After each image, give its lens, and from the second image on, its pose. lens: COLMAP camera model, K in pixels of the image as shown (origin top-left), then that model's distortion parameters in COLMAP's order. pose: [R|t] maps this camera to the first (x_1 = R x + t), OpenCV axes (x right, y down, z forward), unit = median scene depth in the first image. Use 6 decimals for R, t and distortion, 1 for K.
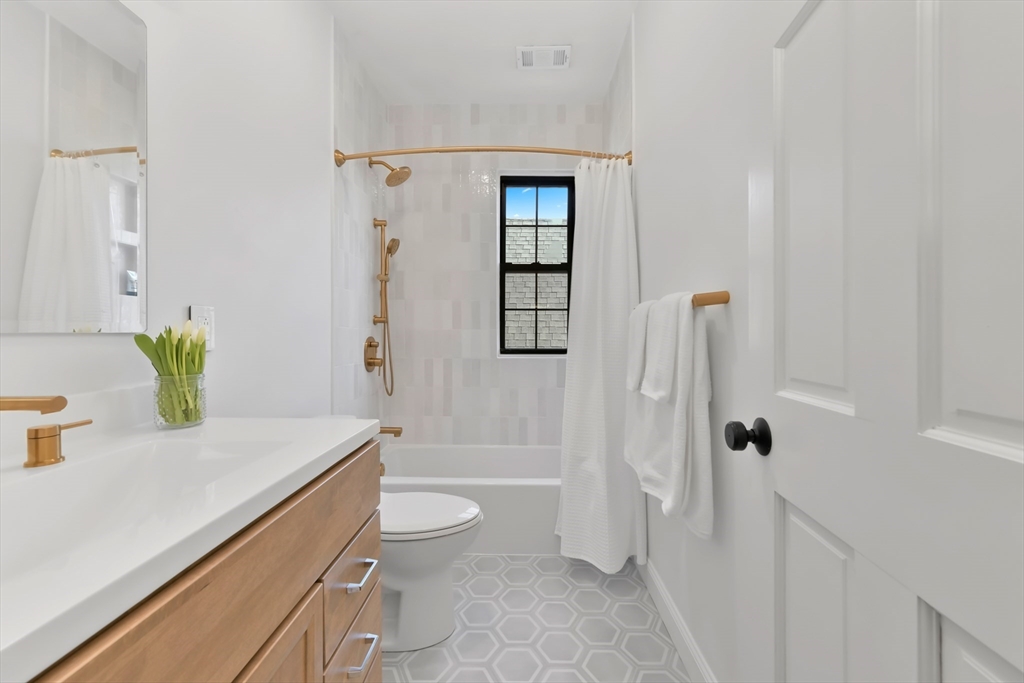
lens RADIAL K [[417.6, 0, 510.4], [0, 417.6, 337.6], [0, 0, 1]] dist [0.001684, 0.001724]
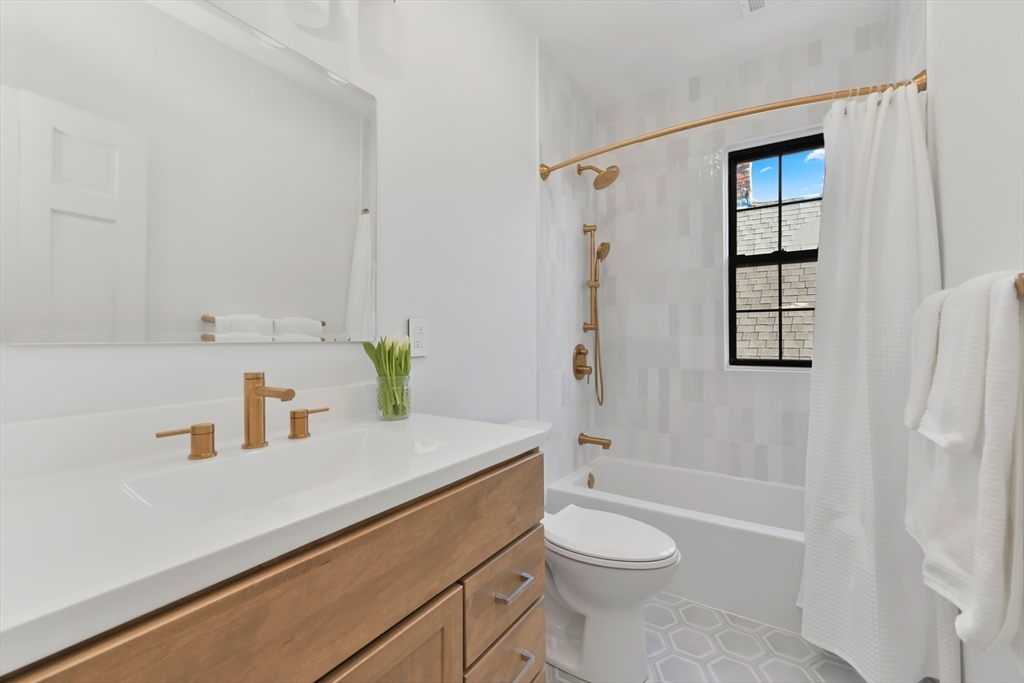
lens RADIAL K [[428.7, 0, 514.4], [0, 428.7, 338.3], [0, 0, 1]] dist [-0.000719, 0.000431]
pose [[0.849613, -0.005387, -0.527379, 0.093889], [-0.002412, 0.999898, -0.014100, -0.002013], [0.527401, 0.013251, 0.849513, 0.073192]]
